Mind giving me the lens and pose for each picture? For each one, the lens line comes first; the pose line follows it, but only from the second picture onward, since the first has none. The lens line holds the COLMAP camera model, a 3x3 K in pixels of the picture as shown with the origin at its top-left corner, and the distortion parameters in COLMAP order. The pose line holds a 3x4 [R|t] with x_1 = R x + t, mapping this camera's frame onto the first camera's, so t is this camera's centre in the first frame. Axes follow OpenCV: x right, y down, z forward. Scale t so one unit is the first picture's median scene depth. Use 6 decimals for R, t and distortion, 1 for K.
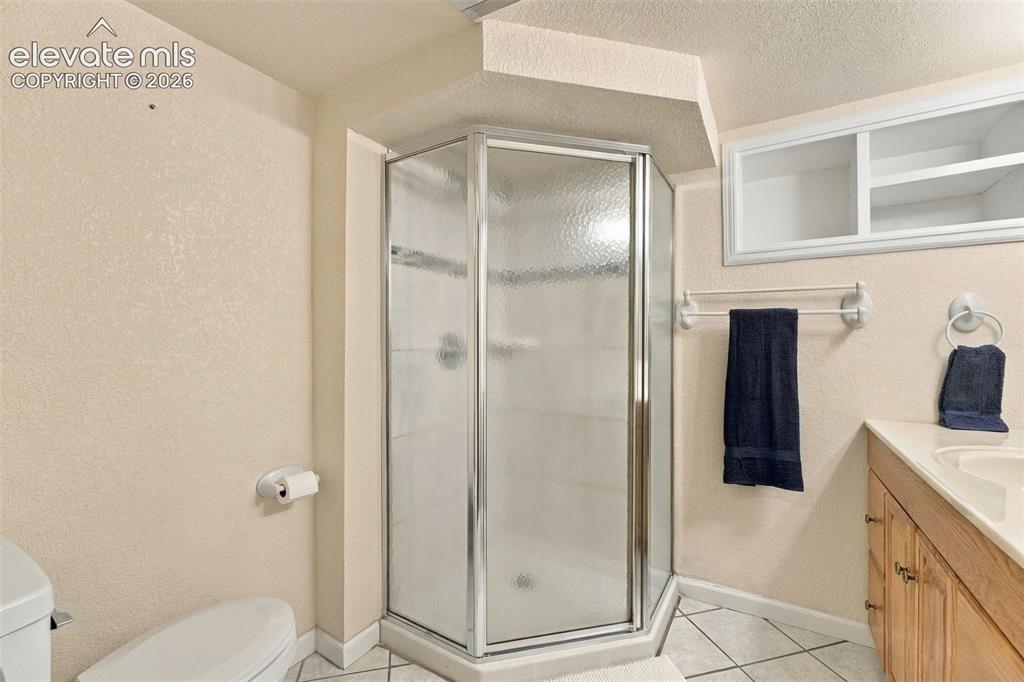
lens RADIAL K [[413.2, 0, 514.8], [0, 413.2, 343.2], [0, 0, 1]] dist [-0.031104, 0.015303]
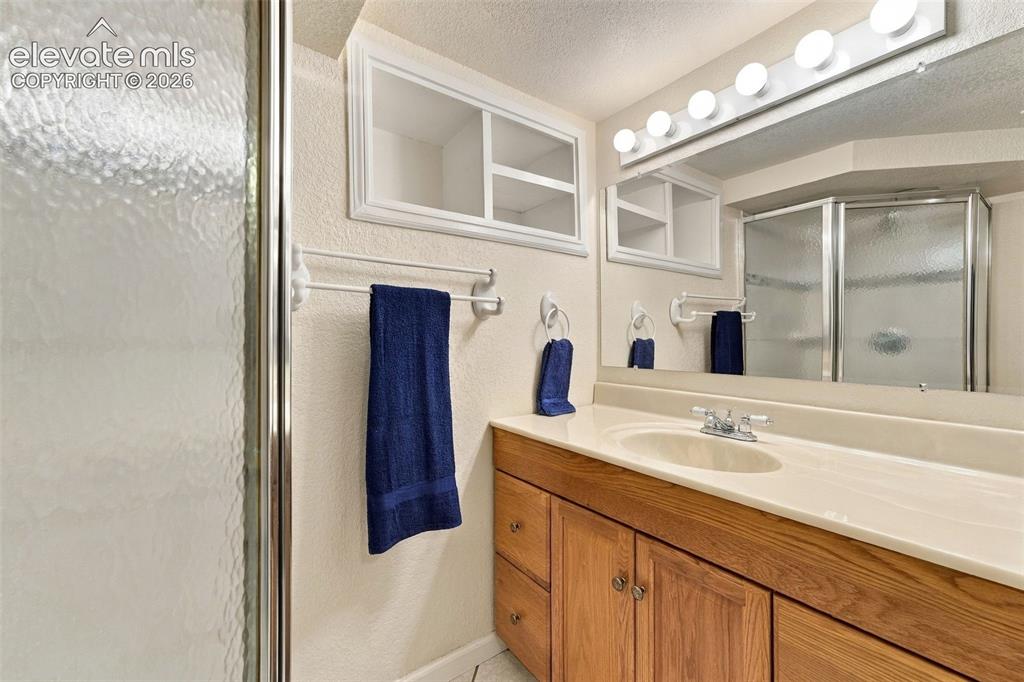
lens RADIAL K [[424.7, 0, 510.6], [0, 424.7, 338.5], [0, 0, 1]] dist [-0.032538, 0.018345]
pose [[0.396774, 0.002827, 0.917912, -0.005685], [-0.002888, 0.999994, -0.001831, 0.005484], [-0.917912, -0.001924, 0.396780, 0.569332]]
